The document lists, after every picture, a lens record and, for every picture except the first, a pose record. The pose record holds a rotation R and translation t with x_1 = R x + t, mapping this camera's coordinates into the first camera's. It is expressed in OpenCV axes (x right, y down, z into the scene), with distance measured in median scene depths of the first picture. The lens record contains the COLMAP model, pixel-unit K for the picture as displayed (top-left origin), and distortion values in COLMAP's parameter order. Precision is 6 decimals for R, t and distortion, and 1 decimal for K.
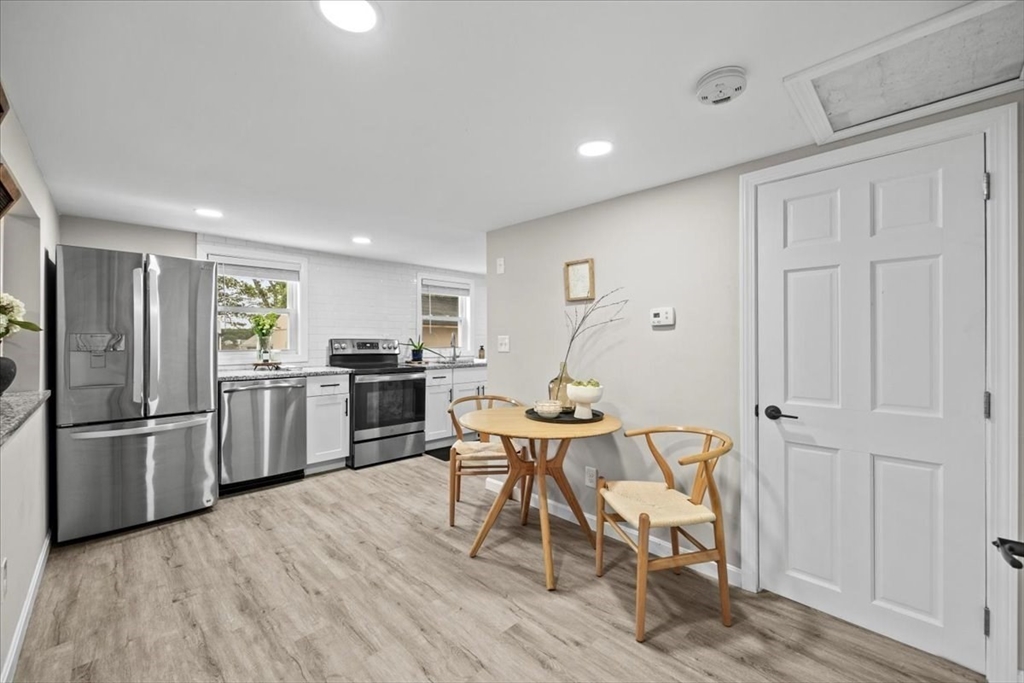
lens RADIAL K [[414.0, 0, 510.8], [0, 414.0, 339.4], [0, 0, 1]] dist [-0.002774, -0.000056]
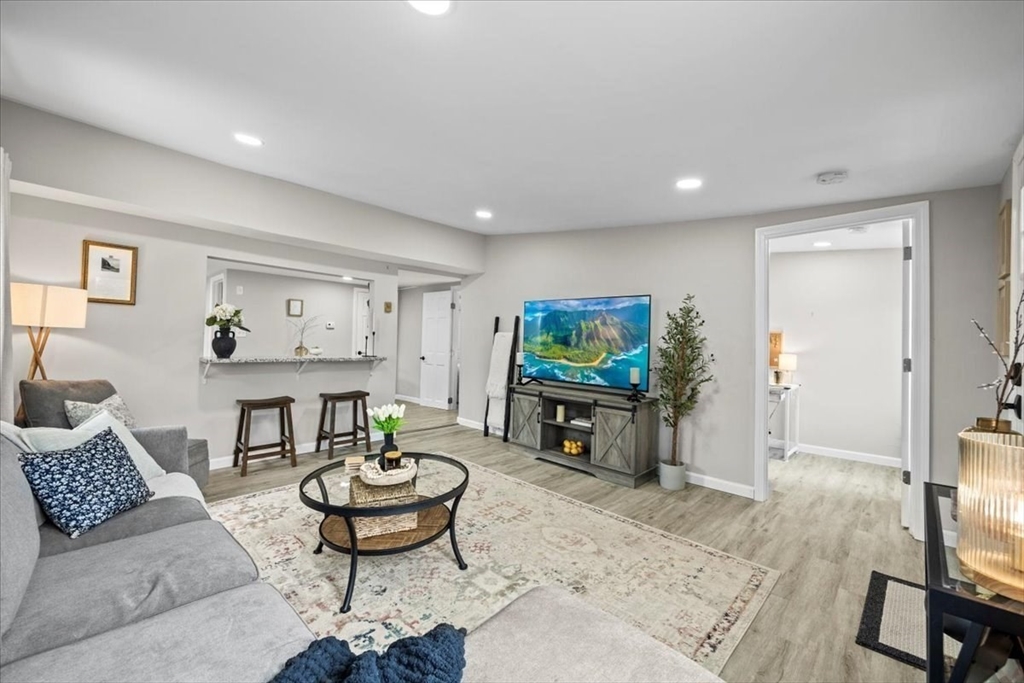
lens RADIAL K [[414.0, 0, 510.8], [0, 414.0, 339.4], [0, 0, 1]] dist [-0.002774, -0.000056]
pose [[-0.018348, -0.004851, 0.999820, -1.574697], [-0.025238, 0.999672, 0.004387, 0.001541], [-0.999513, -0.025153, -0.018465, -0.140380]]
